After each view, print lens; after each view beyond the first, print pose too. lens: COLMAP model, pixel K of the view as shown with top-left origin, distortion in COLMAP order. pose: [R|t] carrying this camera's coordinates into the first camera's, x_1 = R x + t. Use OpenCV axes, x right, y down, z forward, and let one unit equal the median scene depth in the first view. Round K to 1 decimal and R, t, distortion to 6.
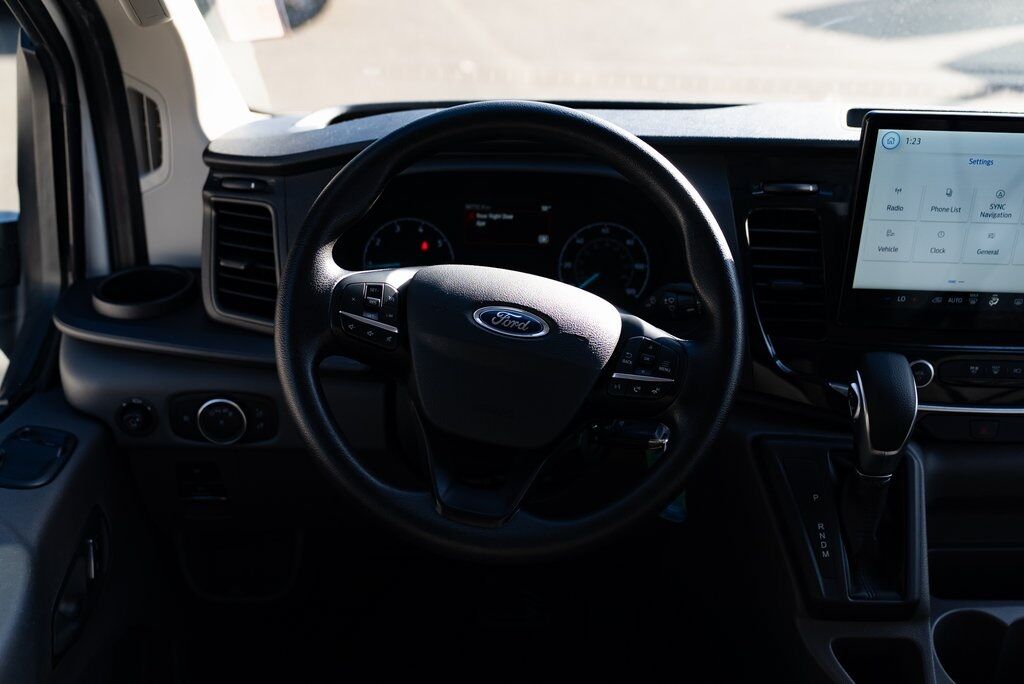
lens RADIAL K [[1102.9, 0, 512.0], [0, 1102.9, 342.0], [0, 0, 1]] dist [0.008036, 0.016150]
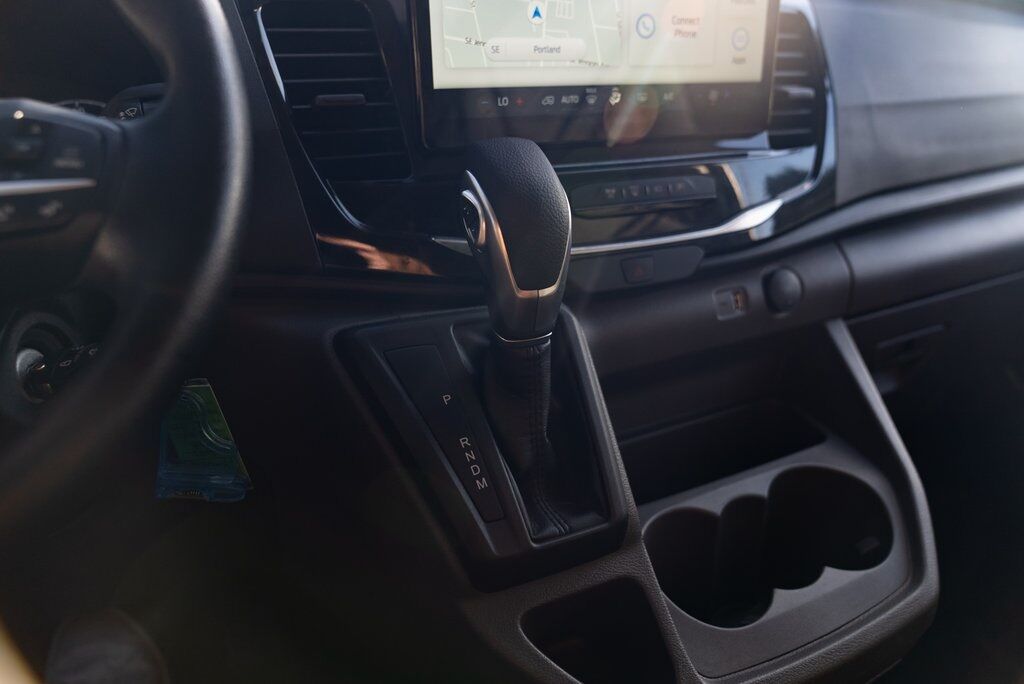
lens RADIAL K [[719.0, 0, 512.0], [0, 719.0, 342.0], [0, 0, 1]] dist [-0.027818, -0.000425]
pose [[0.908068, -0.187301, 0.374608, 0.163874], [0.213261, 0.976574, -0.028674, 0.129370], [-0.360462, 0.105928, 0.926740, 0.612569]]
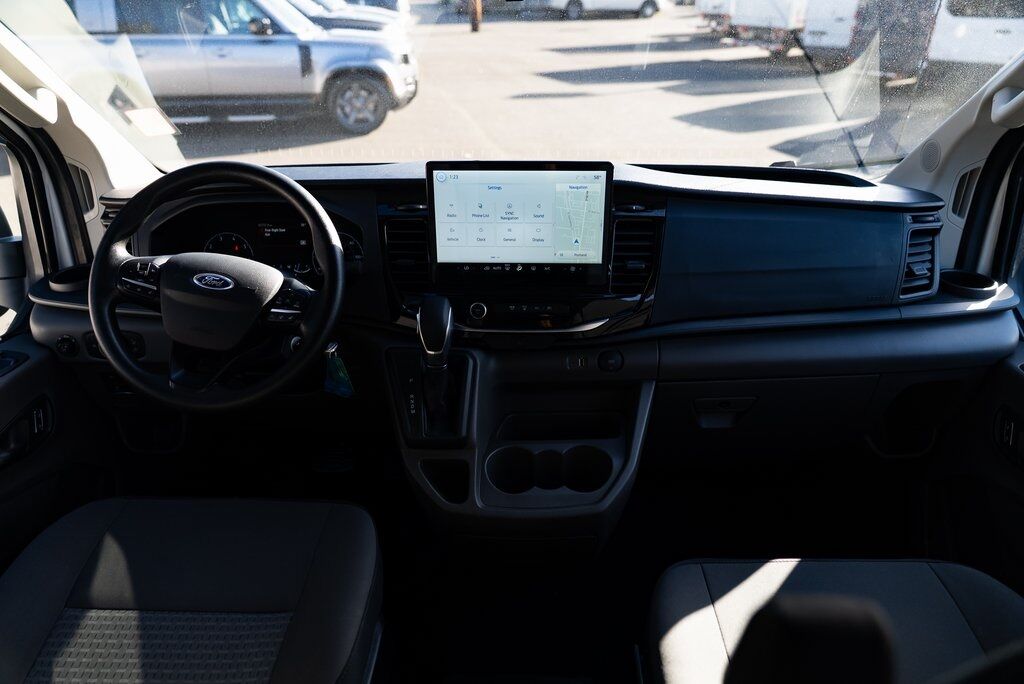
lens RADIAL K [[708.9, 0, 512.0], [0, 708.9, 342.0], [0, 0, 1]] dist [-0.009375, -0.000264]
pose [[0.998491, -0.017180, -0.052151, 0.499272], [0.017706, 0.999797, 0.009636, 0.071423], [0.051975, -0.010545, 0.998593, -0.126794]]
